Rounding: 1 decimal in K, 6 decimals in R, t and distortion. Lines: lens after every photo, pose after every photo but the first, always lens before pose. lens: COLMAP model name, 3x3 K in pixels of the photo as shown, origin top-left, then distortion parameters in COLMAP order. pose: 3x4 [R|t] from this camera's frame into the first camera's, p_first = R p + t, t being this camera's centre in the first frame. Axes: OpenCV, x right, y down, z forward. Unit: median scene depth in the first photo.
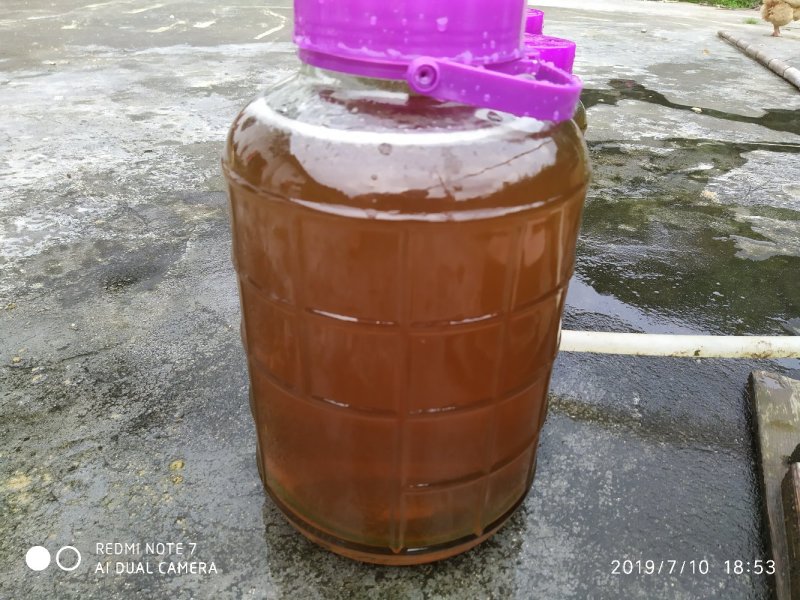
lens RADIAL K [[613.1, 0, 402.0], [0, 613.1, 294.6], [0, 0, 1]] dist [0.057389, -0.091402]
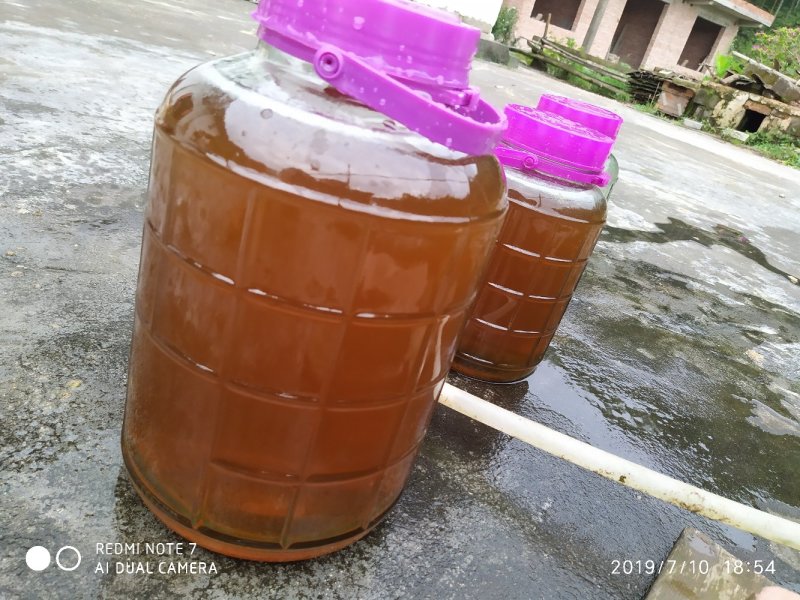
lens RADIAL K [[613.1, 0, 390.9], [0, 613.1, 285.8], [0, 0, 1]] dist [0.057389, -0.091402]
pose [[0.931332, 0.328275, -0.157657, 0.132756], [-0.344772, 0.934223, -0.091432, 0.018574], [0.117272, 0.139509, 0.983252, 0.009164]]
